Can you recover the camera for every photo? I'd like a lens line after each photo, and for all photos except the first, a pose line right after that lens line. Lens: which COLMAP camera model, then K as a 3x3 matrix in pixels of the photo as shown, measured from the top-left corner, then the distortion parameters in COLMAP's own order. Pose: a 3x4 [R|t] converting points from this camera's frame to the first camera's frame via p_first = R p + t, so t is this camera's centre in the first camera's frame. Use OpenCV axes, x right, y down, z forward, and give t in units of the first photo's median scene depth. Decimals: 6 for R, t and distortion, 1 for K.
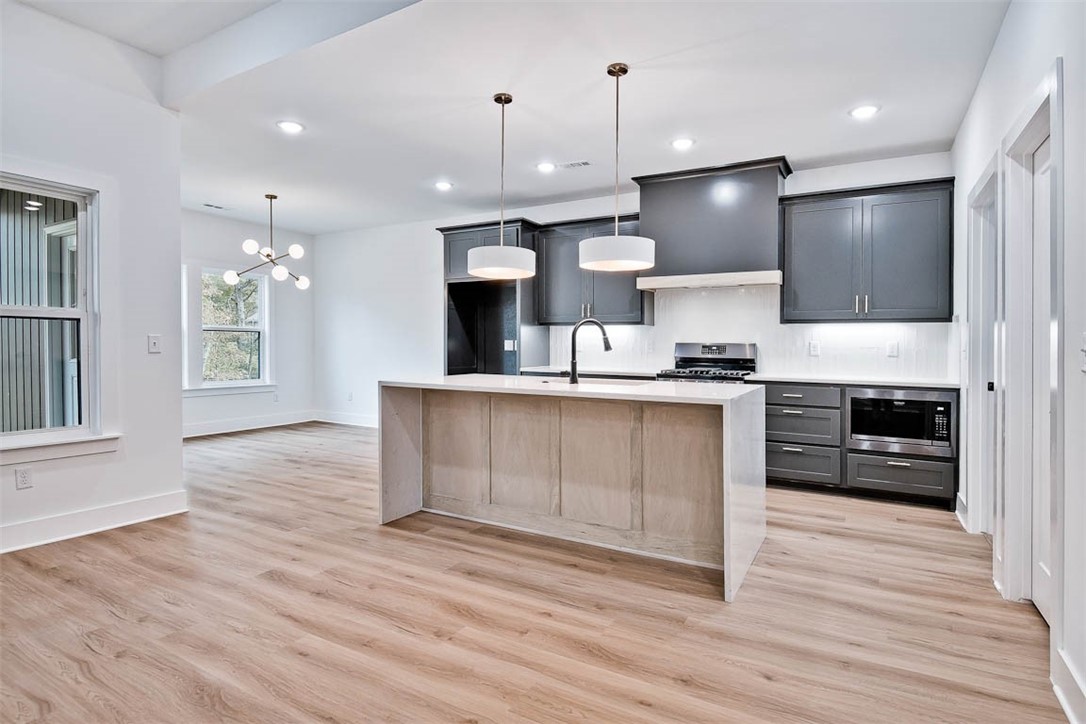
lens RADIAL K [[562.0, 0, 543.0], [0, 562.0, 362.0], [0, 0, 1]] dist [-0.004502, -0.001582]
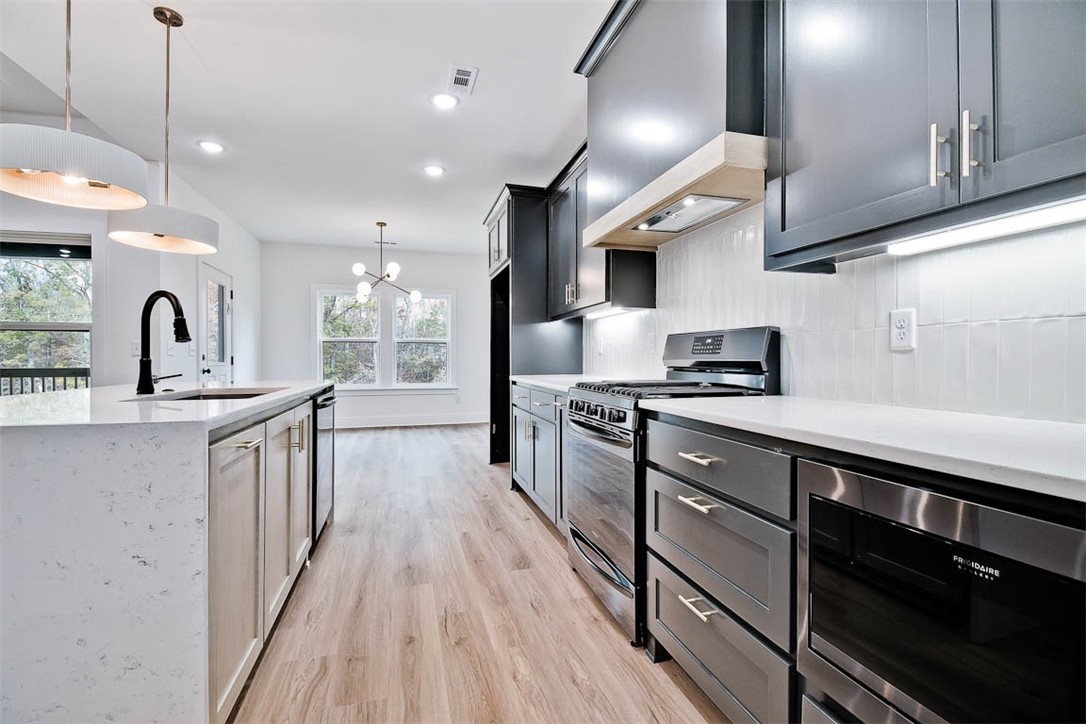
lens RADIAL K [[496.7, 0, 507.0], [0, 496.7, 360.1], [0, 0, 1]] dist [0.000016, 0.000027]
pose [[0.696243, -0.005514, -0.717785, 0.745101], [-0.016314, 0.999591, -0.023504, 0.007847], [0.717621, 0.028075, 0.695868, 0.862739]]
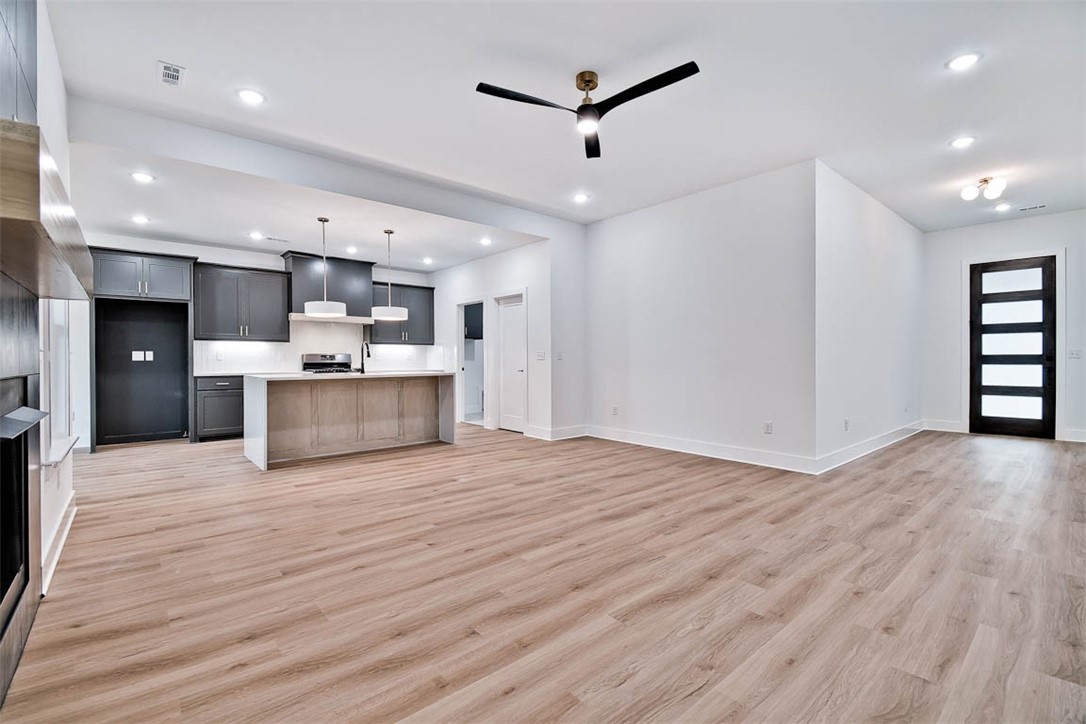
lens RADIAL K [[498.4, 0, 583.2], [0, 498.4, 366.1], [0, 0, 1]] dist [-0.003303, -0.001081]
pose [[0.237814, -0.020347, 0.971098, -1.504094], [0.033738, 0.999350, 0.012677, 0.015558], [-0.970725, 0.029748, 0.238345, -0.192783]]
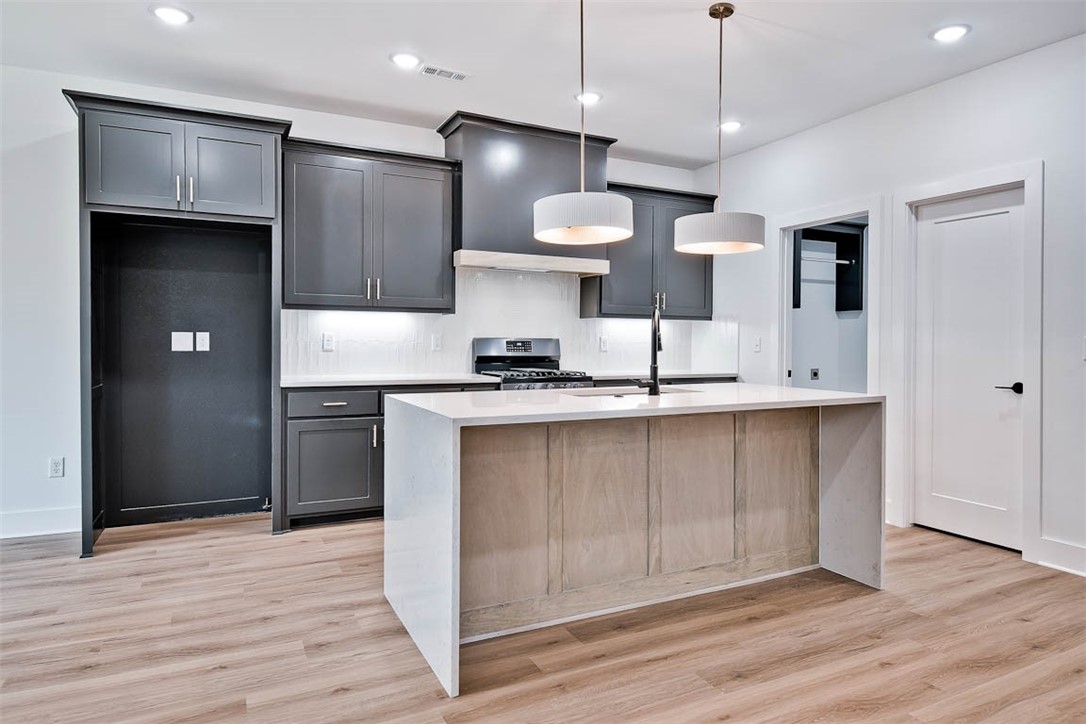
lens RADIAL K [[703.3, 0, 543.0], [0, 703.3, 362.0], [0, 0, 1]] dist [-0.002848, -0.003880]
pose [[0.531962, -0.028784, 0.846279, -0.834378], [0.022700, 0.999548, 0.019728, -0.027692], [-0.846464, 0.008716, 0.532375, 0.631671]]
